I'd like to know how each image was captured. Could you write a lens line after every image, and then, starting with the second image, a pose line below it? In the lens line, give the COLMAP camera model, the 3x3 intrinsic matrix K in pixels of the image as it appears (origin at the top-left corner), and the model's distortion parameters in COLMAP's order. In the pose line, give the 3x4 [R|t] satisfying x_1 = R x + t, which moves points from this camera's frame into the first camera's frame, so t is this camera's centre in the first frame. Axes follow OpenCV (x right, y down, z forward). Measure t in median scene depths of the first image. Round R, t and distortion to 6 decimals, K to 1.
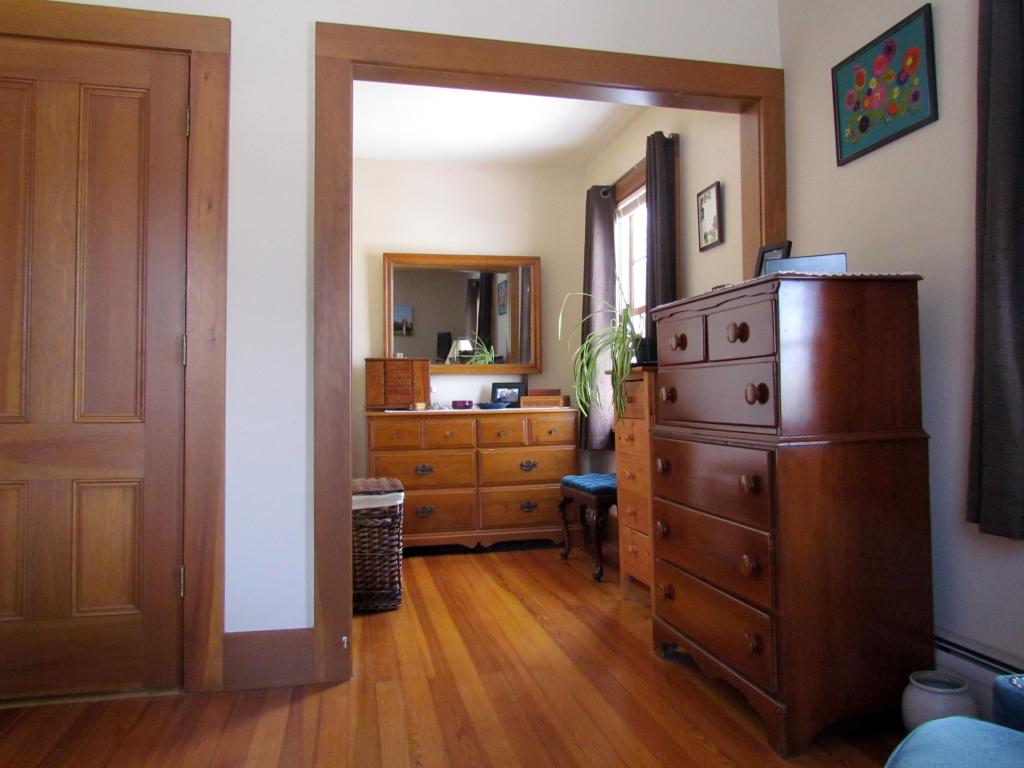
lens RADIAL K [[735.5, 0, 531.4], [0, 735.5, 383.2], [0, 0, 1]] dist [-0.051451, -0.001492]
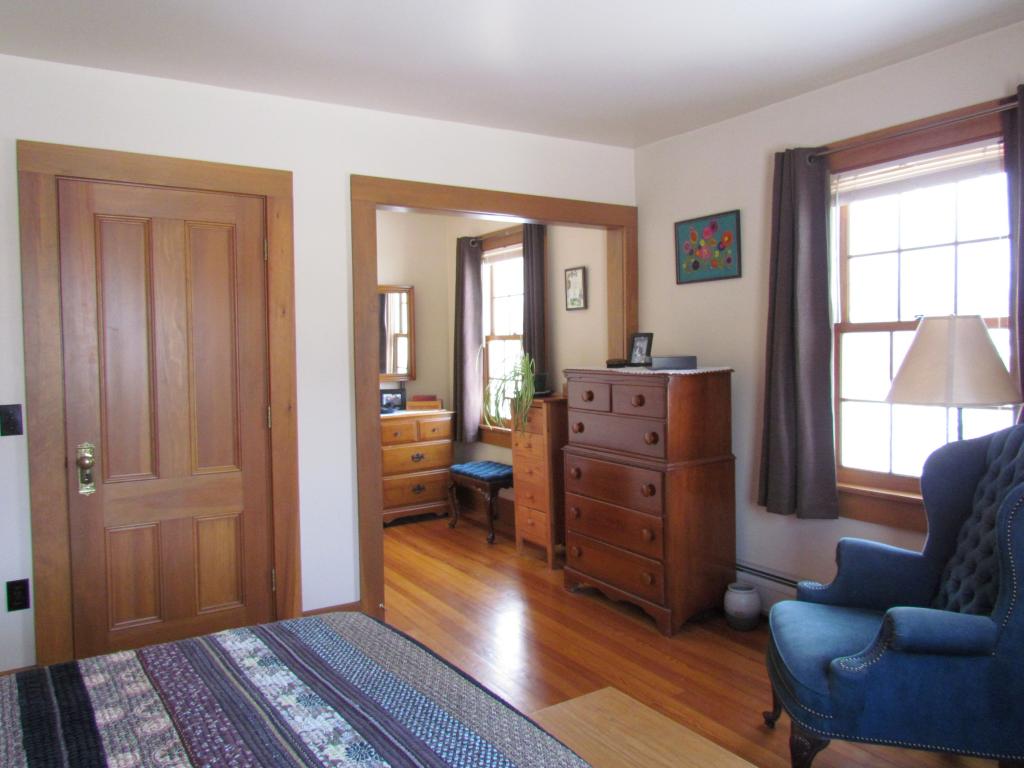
lens RADIAL K [[717.8, 0, 513.9], [0, 717.8, 367.7], [0, 0, 1]] dist [-0.075091, -0.002057]
pose [[0.945721, -0.019584, 0.324389, -0.460959], [0.002102, 0.998530, 0.054155, -0.206233], [-0.324973, -0.050534, 0.944372, -0.416971]]
